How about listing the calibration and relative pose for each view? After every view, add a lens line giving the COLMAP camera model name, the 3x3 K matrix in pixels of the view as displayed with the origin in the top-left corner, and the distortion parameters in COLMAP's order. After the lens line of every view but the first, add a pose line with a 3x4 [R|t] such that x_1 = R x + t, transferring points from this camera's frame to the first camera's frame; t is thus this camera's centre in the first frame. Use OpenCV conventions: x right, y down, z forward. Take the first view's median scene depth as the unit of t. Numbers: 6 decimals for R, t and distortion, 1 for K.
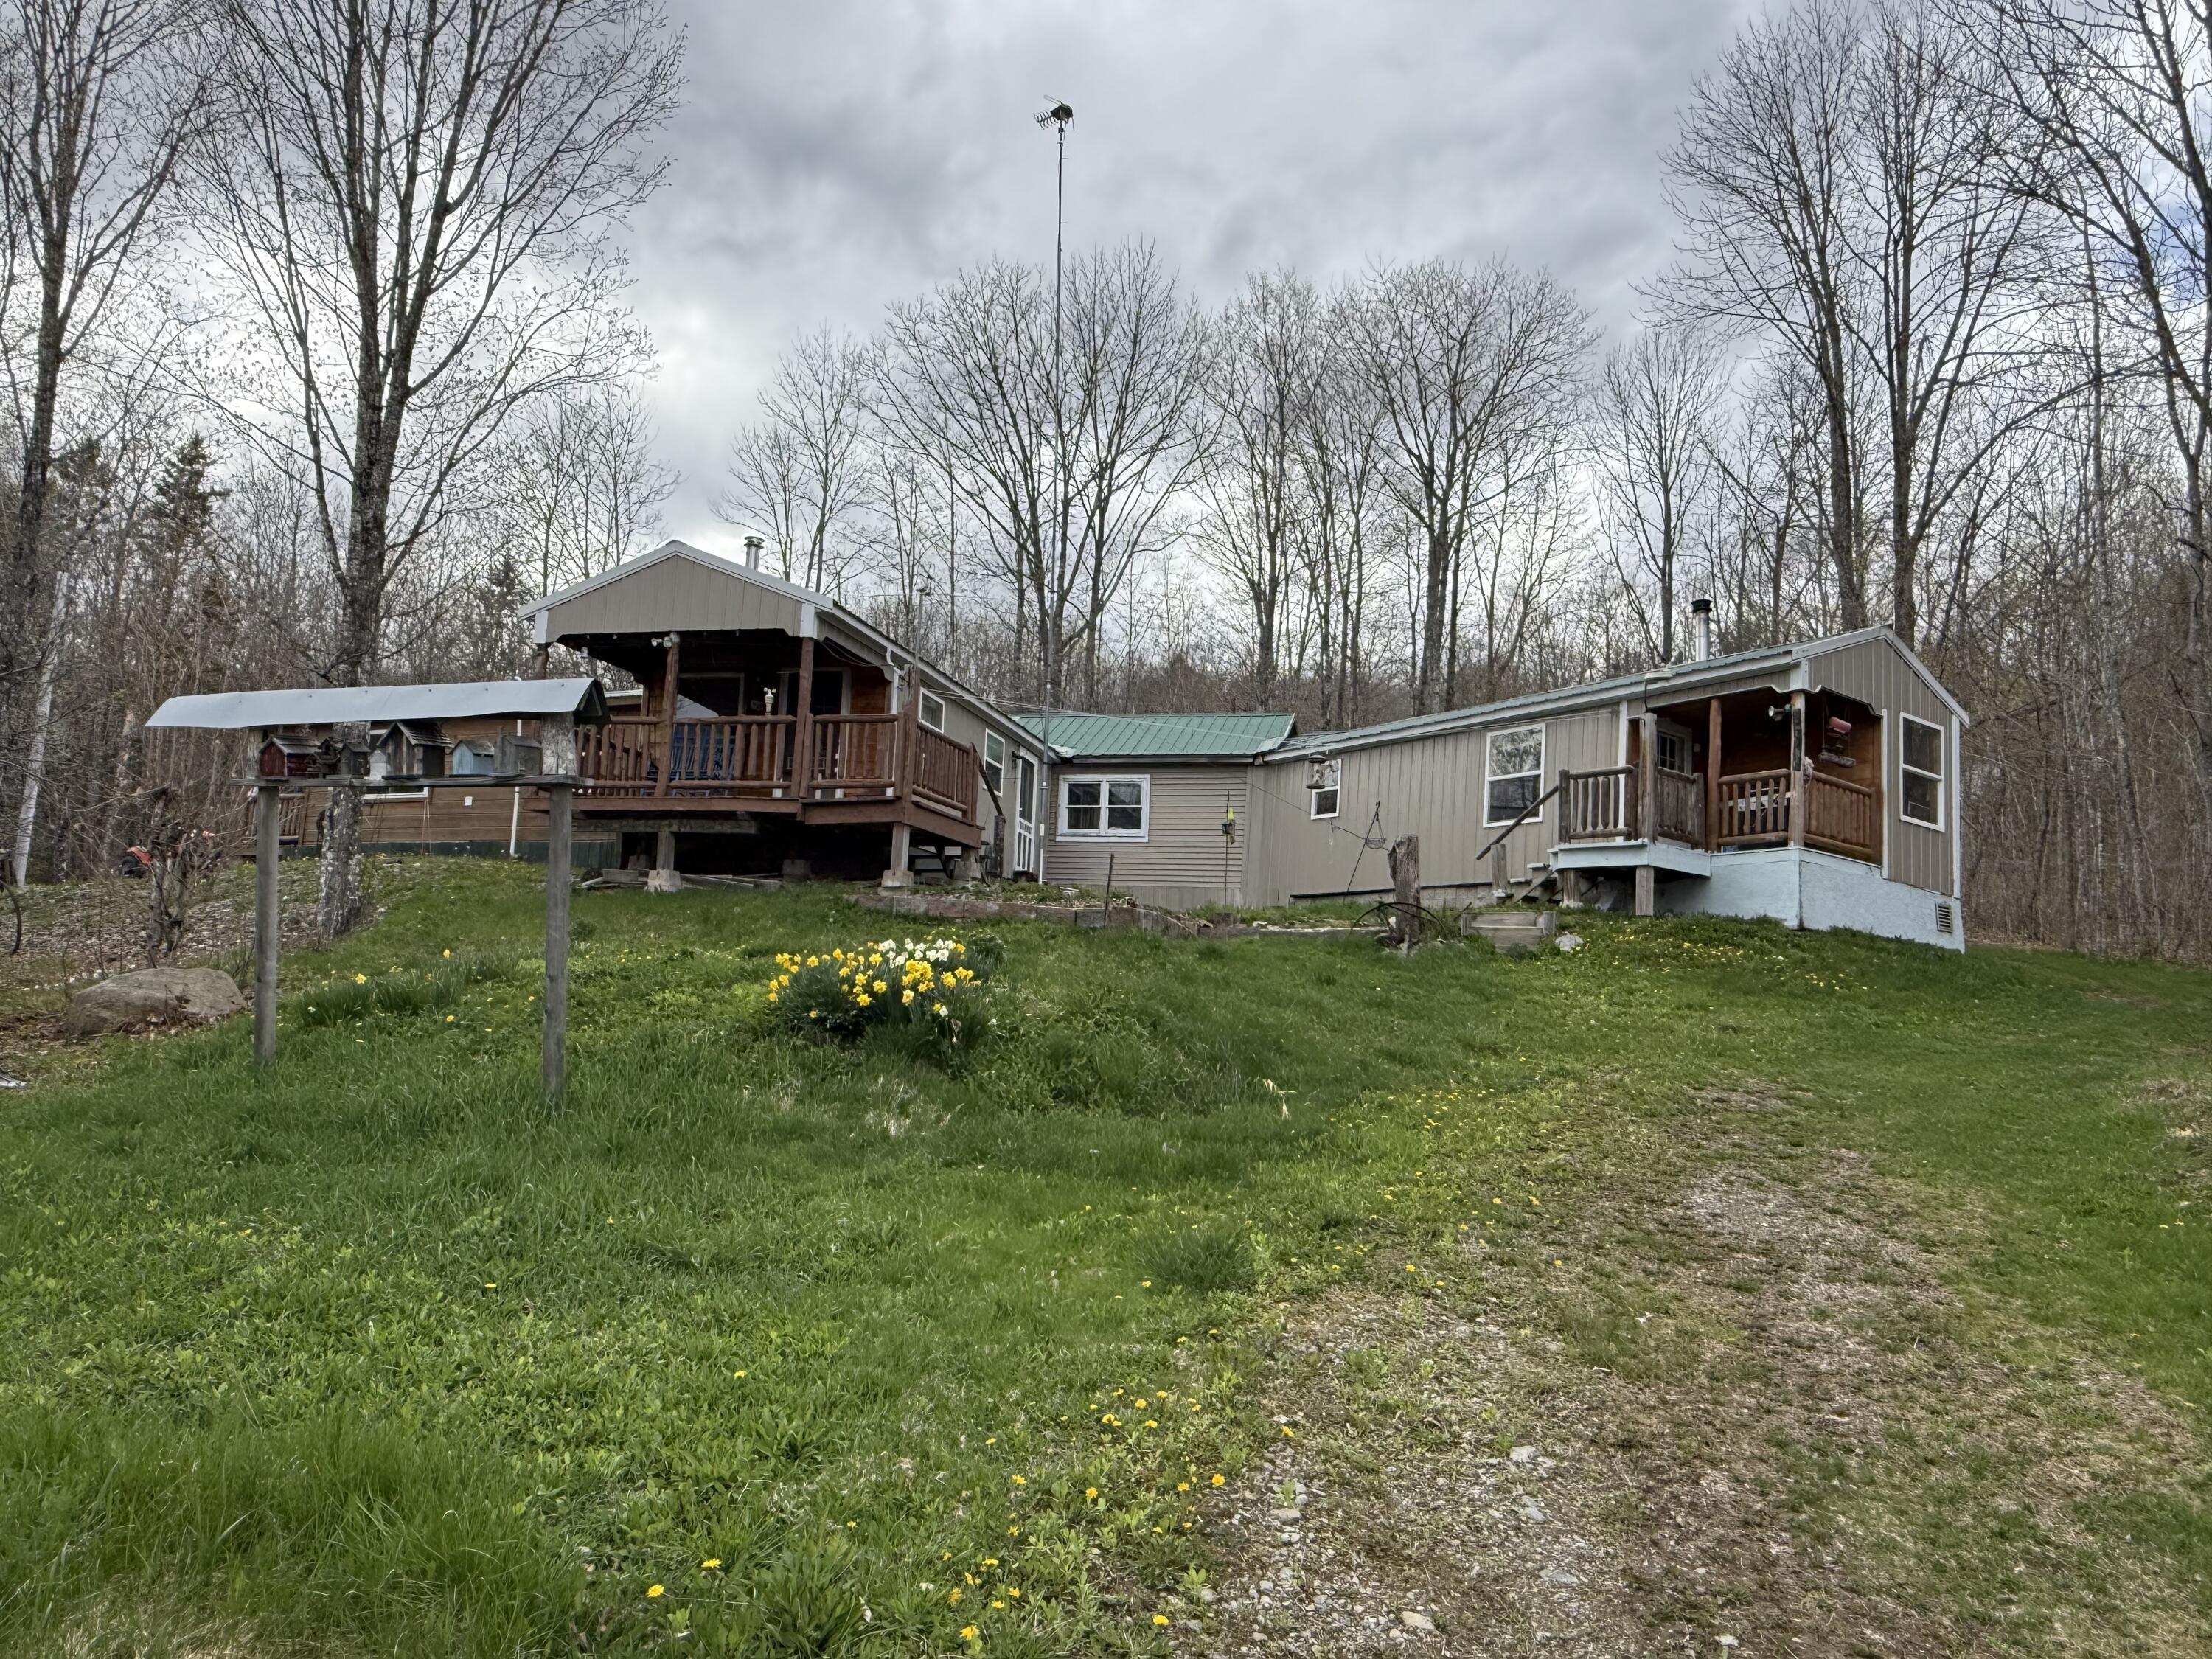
lens RADIAL K [[1465.2, 0, 1106.0], [0, 1465.2, 829.5], [0, 0, 1]] dist [0.006591, 0.001724]
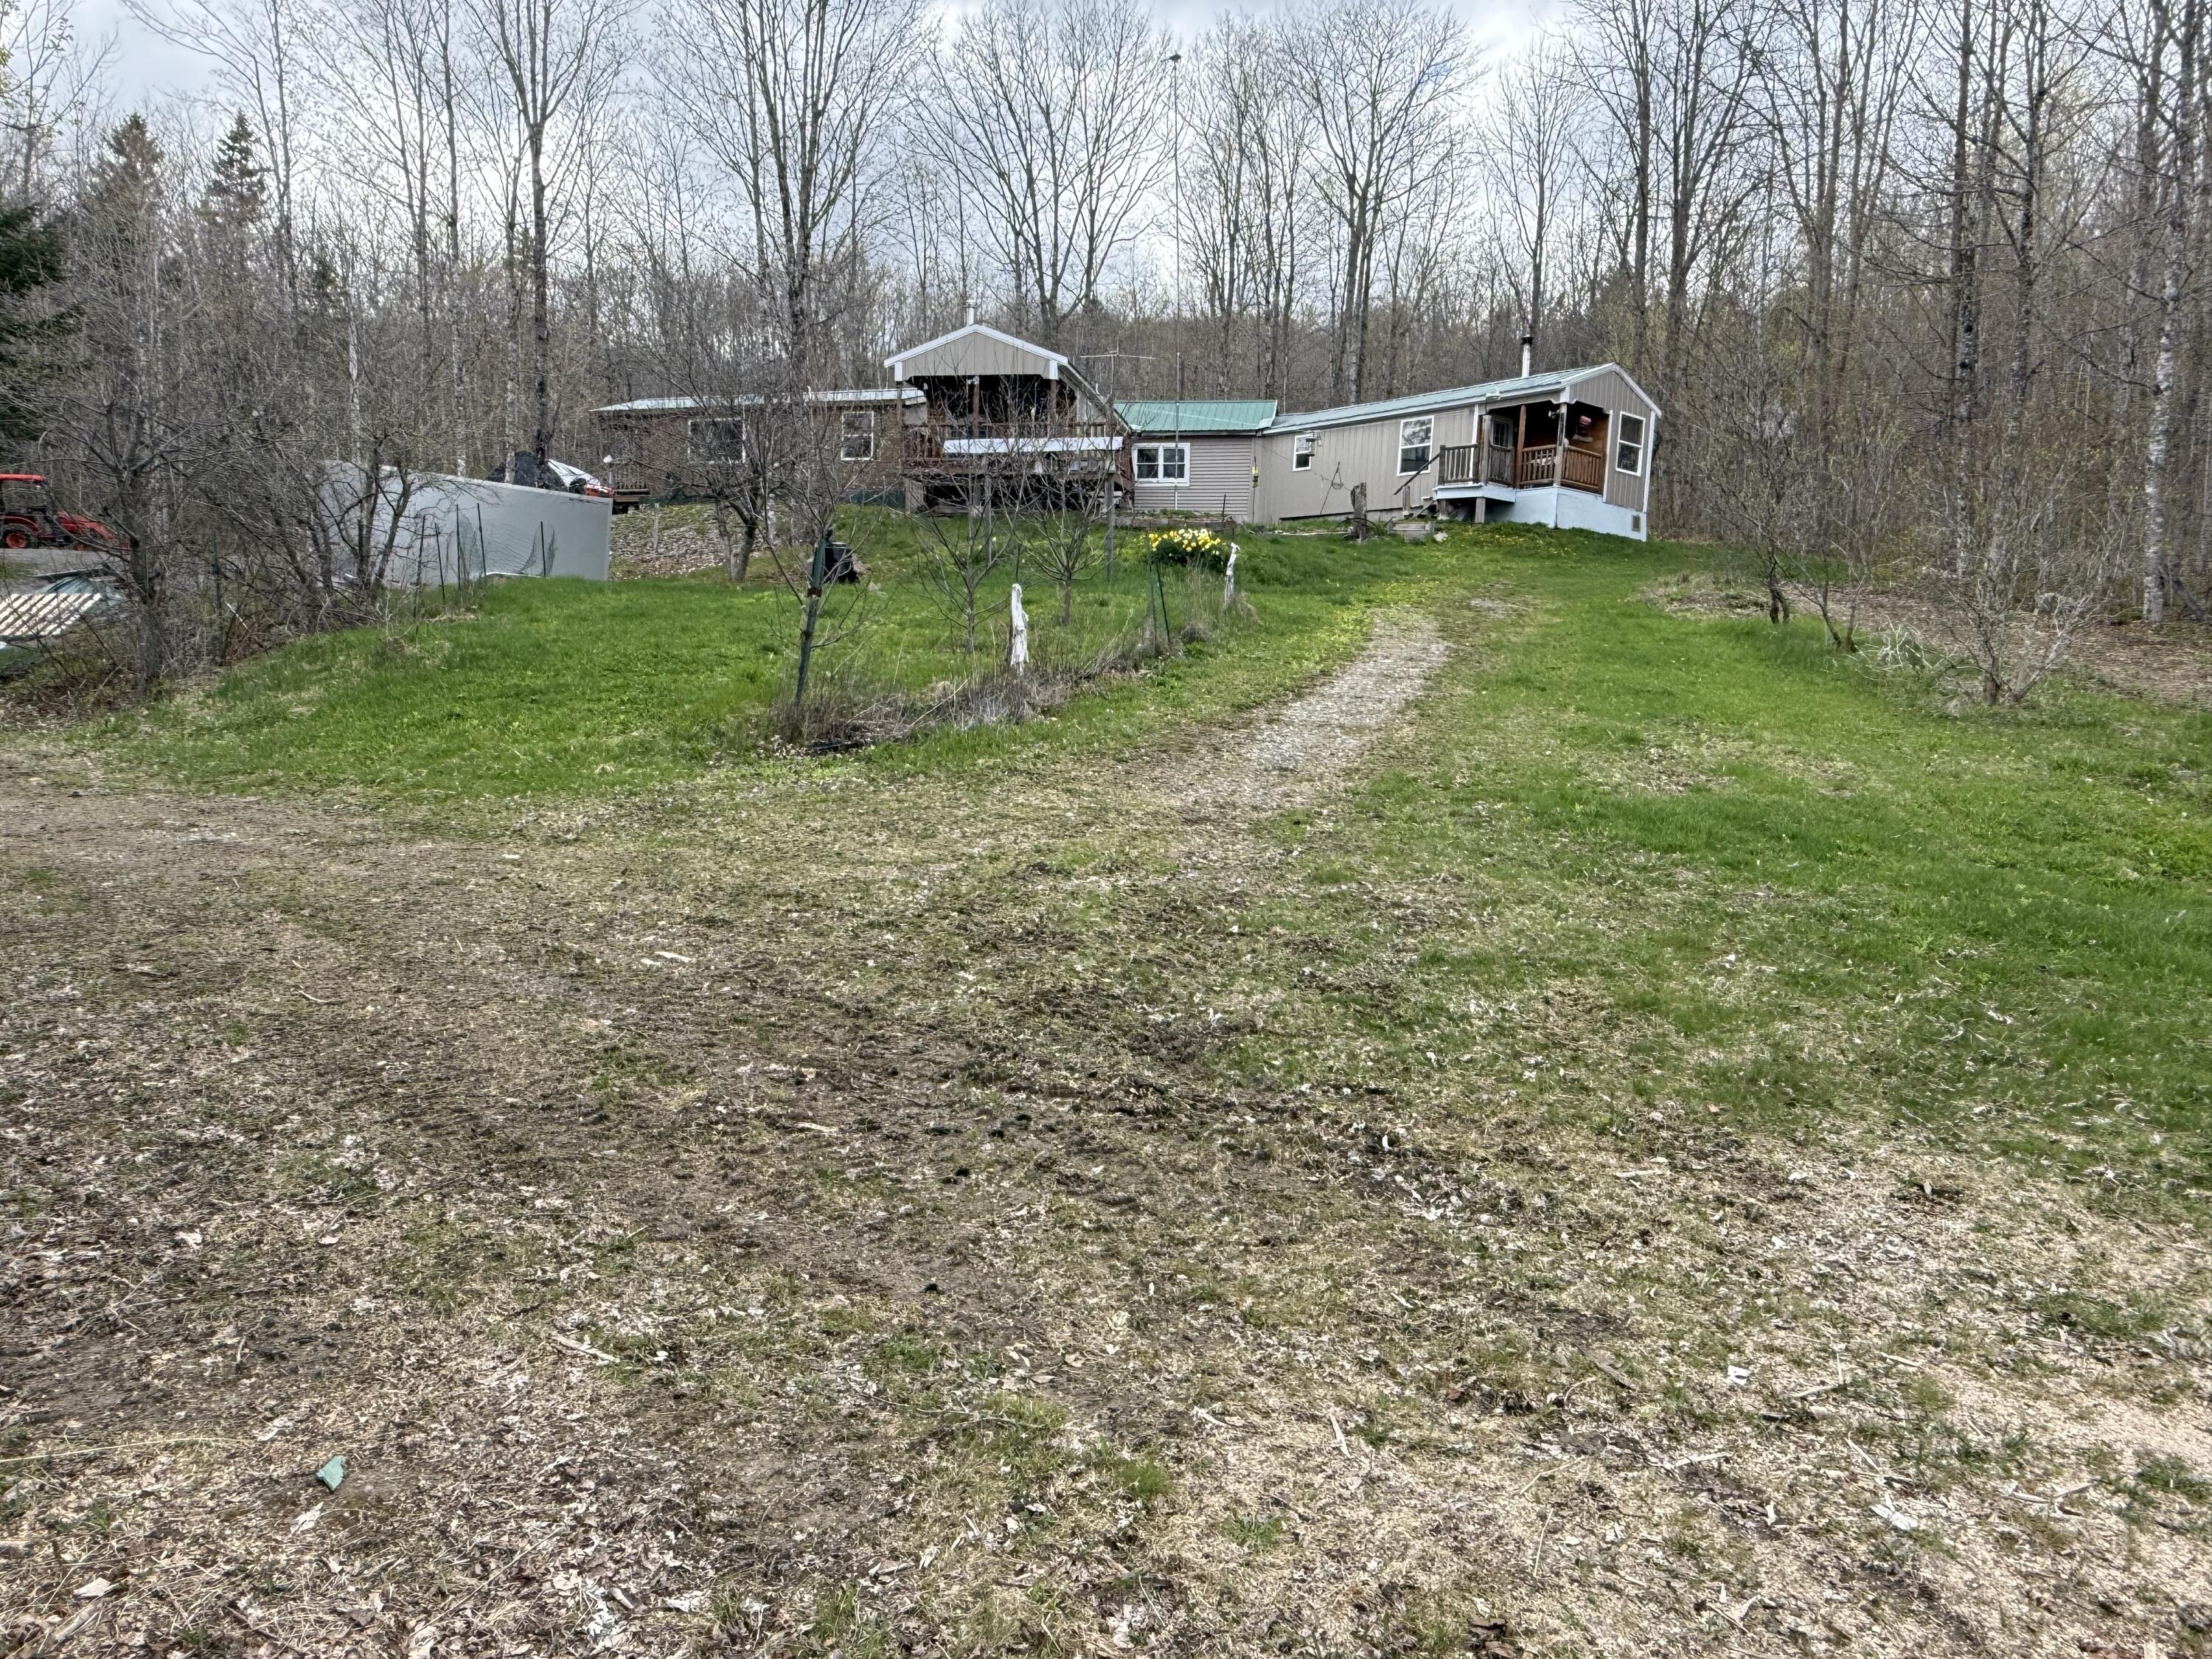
lens RADIAL K [[1601.8, 0, 1072.2], [0, 1601.8, 827.6], [0, 0, 1]] dist [0.013853, 0.003534]
pose [[0.997044, -0.026438, 0.072142, -0.348710], [0.009728, 0.974814, 0.222809, -0.028167], [-0.076215, -0.221449, 0.972189, -1.159693]]
